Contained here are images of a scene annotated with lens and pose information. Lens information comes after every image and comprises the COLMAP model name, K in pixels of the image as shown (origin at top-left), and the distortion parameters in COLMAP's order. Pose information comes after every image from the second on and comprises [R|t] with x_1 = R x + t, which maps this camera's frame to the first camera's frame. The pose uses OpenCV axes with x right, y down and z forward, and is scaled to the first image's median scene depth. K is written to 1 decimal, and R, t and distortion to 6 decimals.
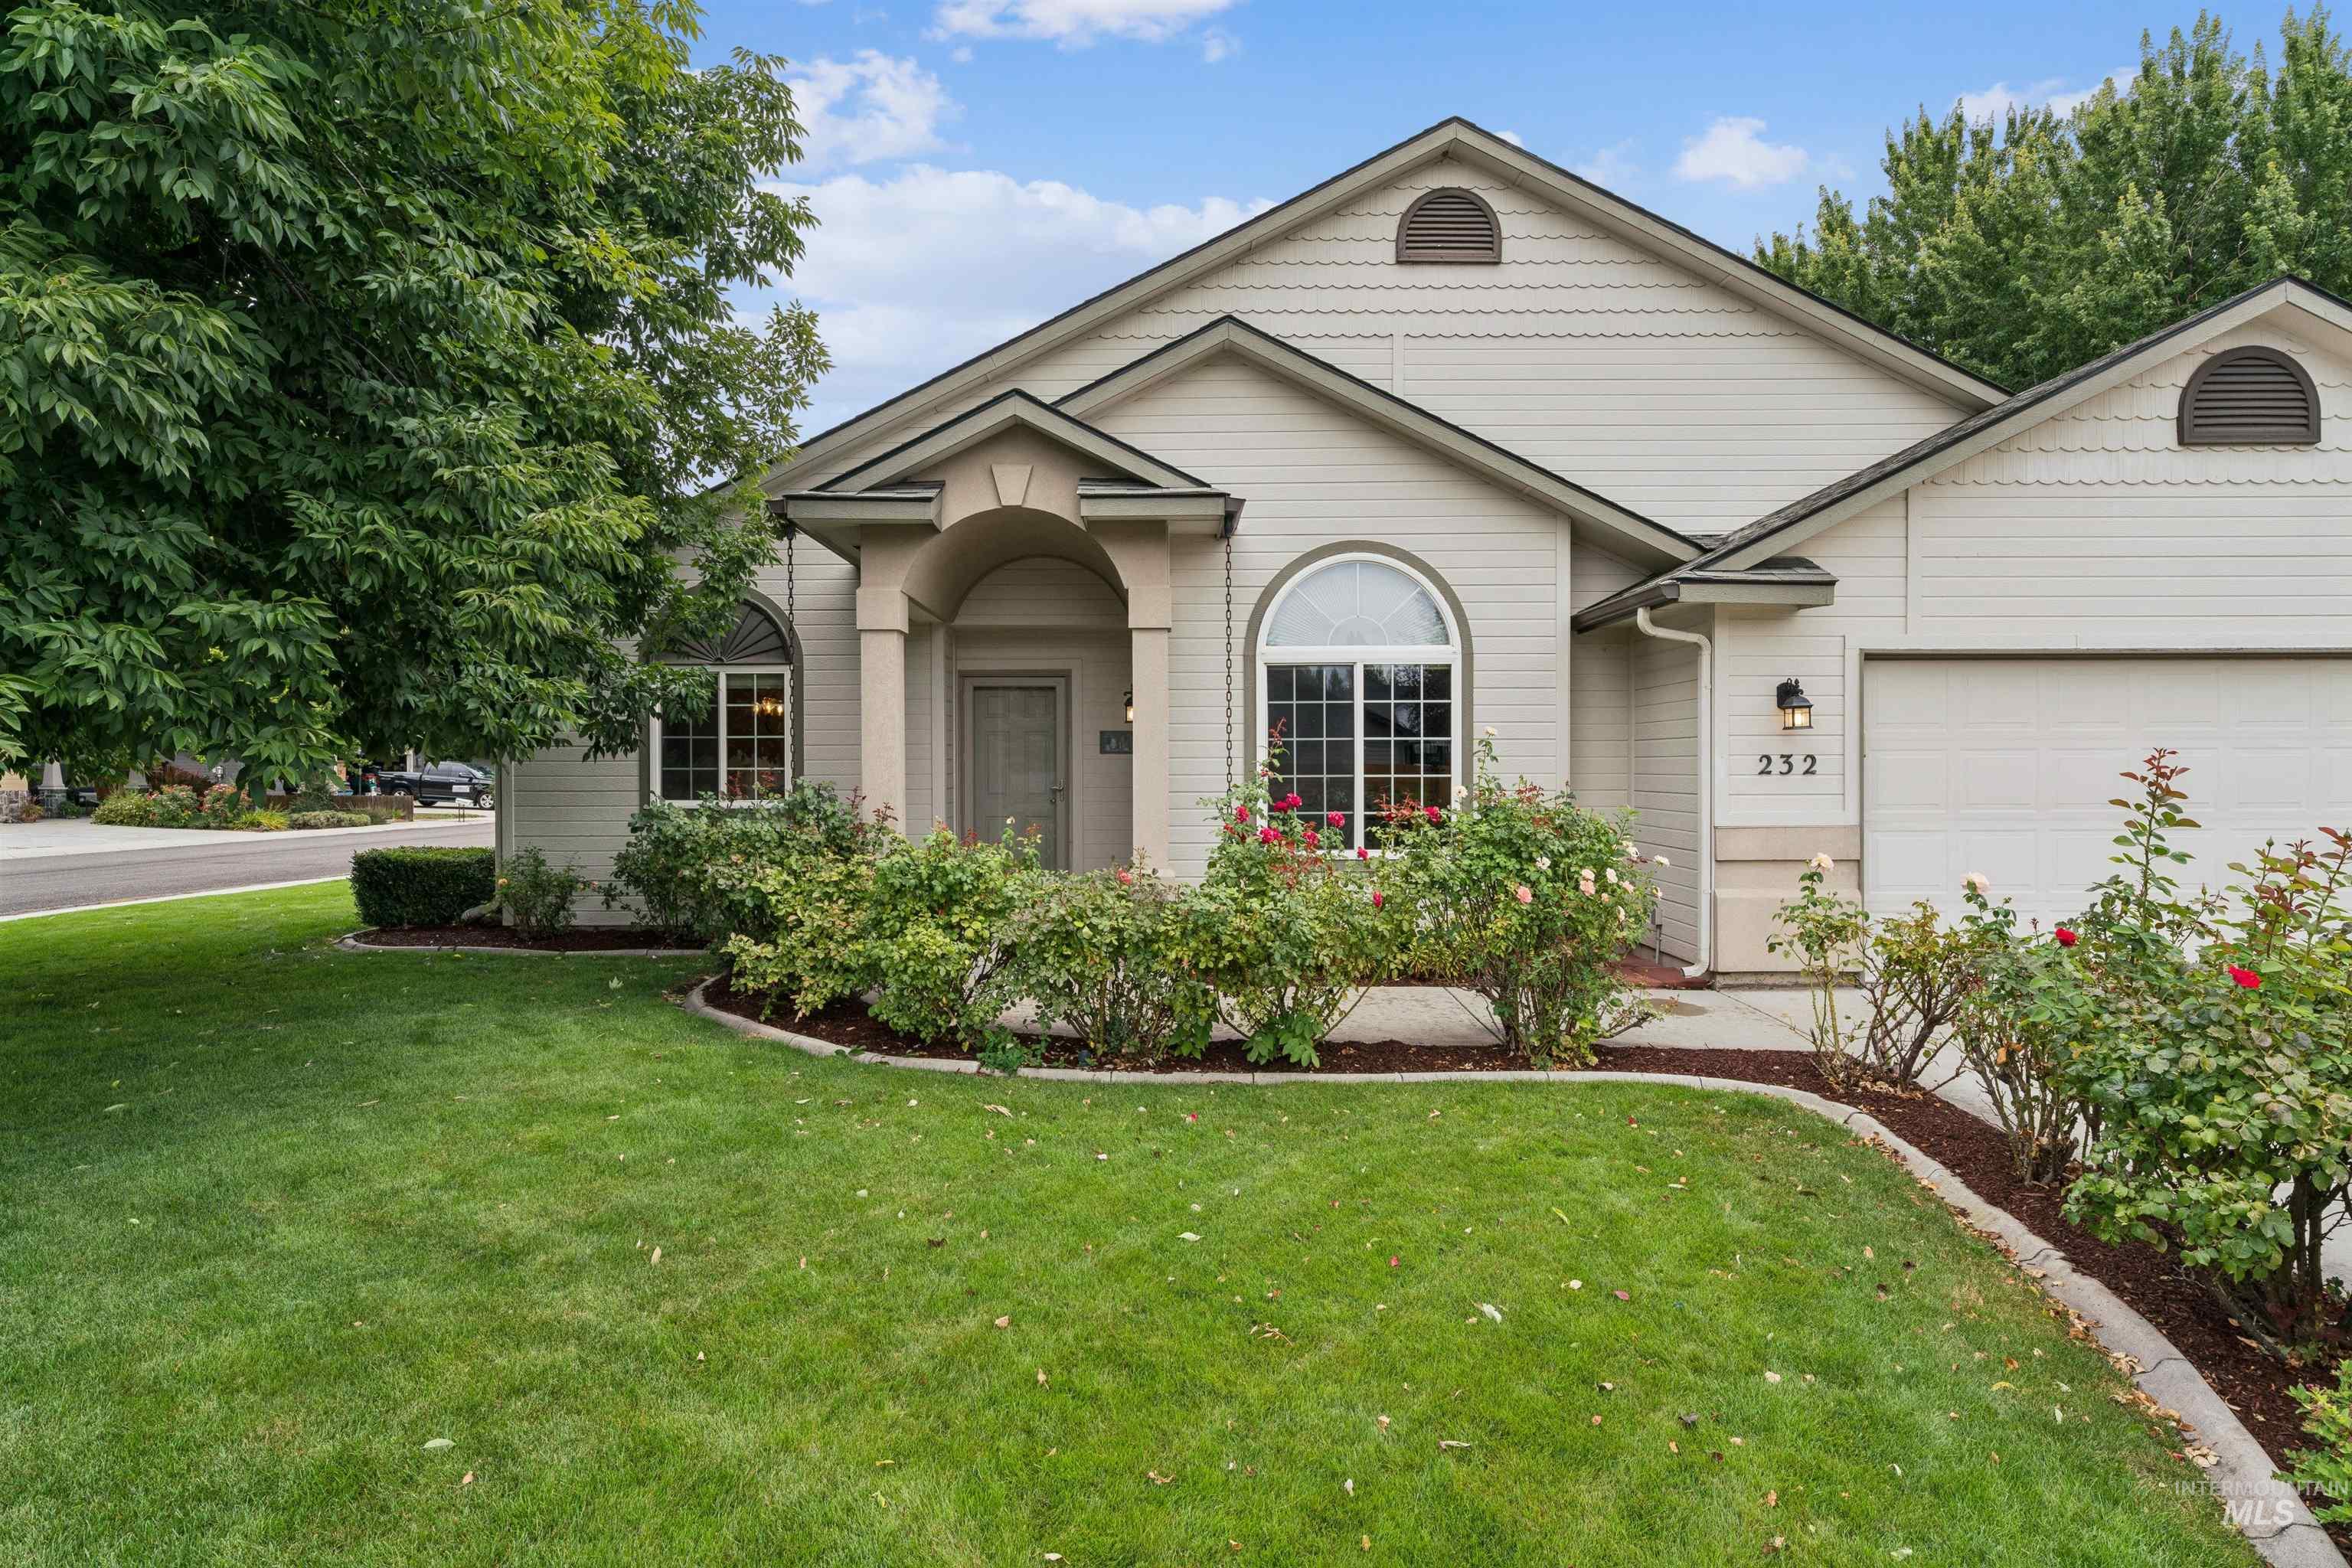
lens RADIAL K [[1217.1, 0, 1176.9], [0, 1217.1, 778.8], [0, 0, 1]] dist [-0.004693, 0.000361]
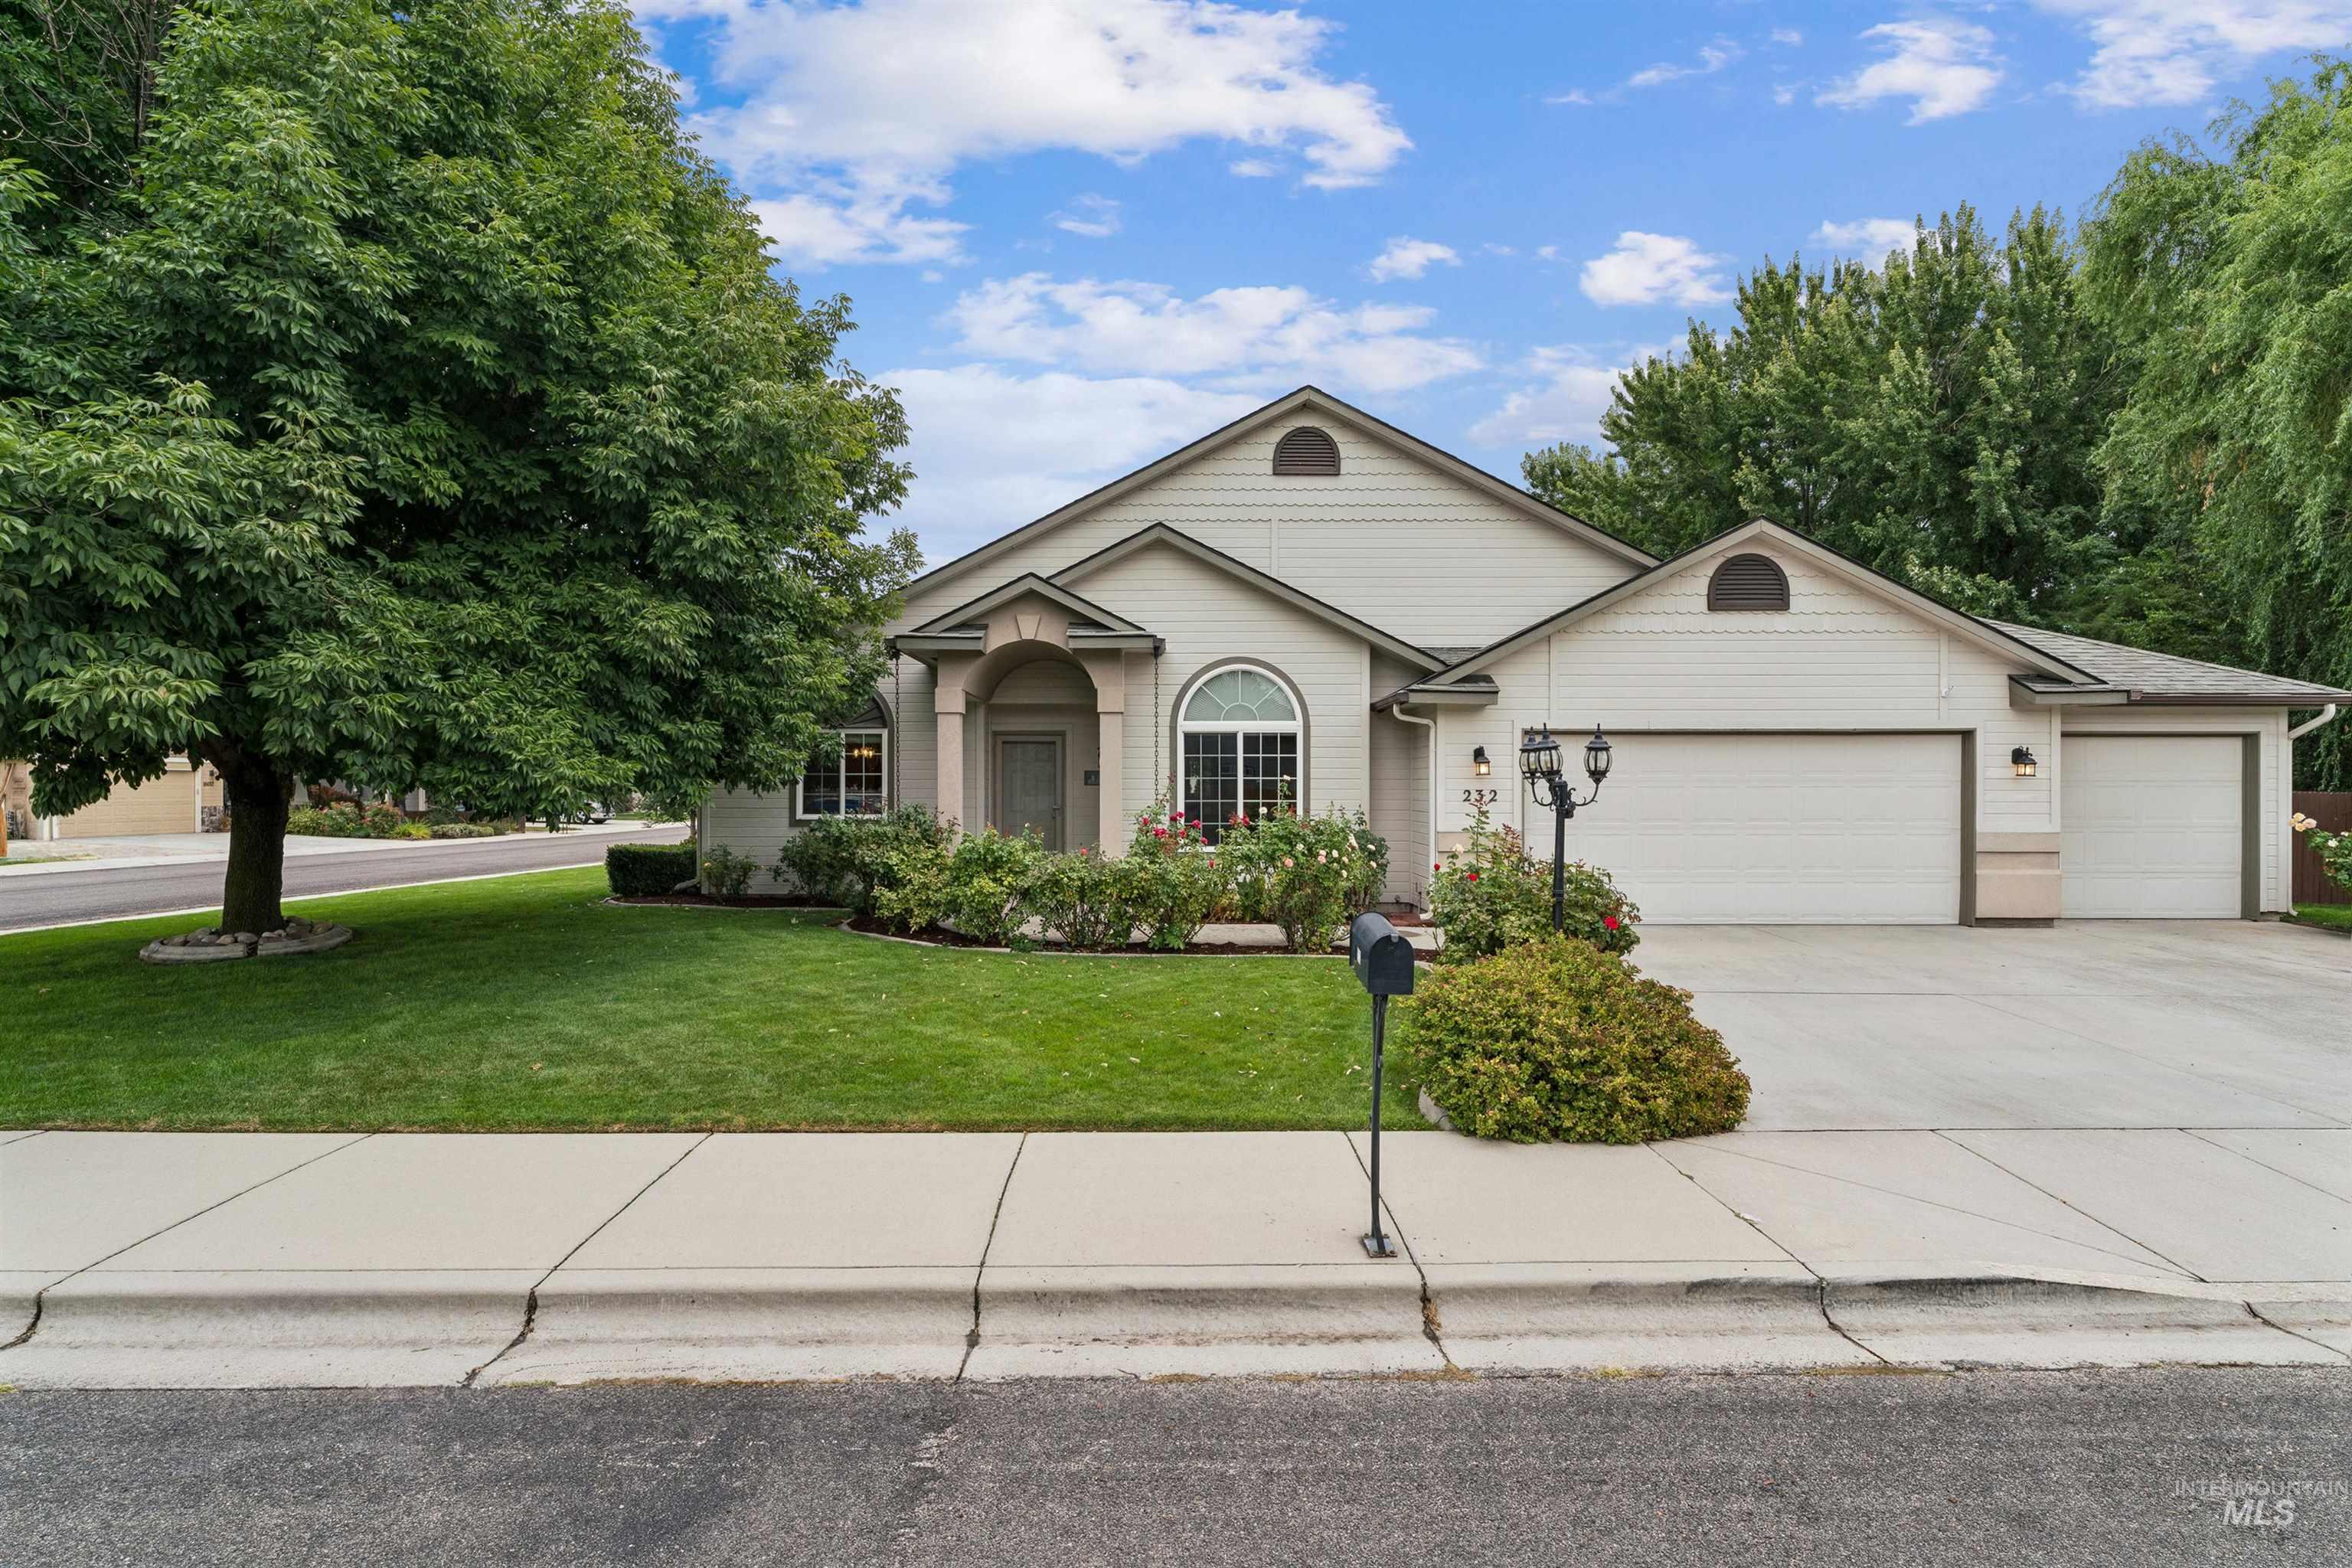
lens RADIAL K [[1126.3, 0, 1174.1], [0, 1126.3, 791.5], [0, 0, 1]] dist [-0.000875, -0.000020]
pose [[0.999987, 0.004207, -0.002887, 0.065707], [-0.004228, 0.999965, -0.007172, -0.003703], [0.002857, 0.007184, 0.999970, -0.510626]]
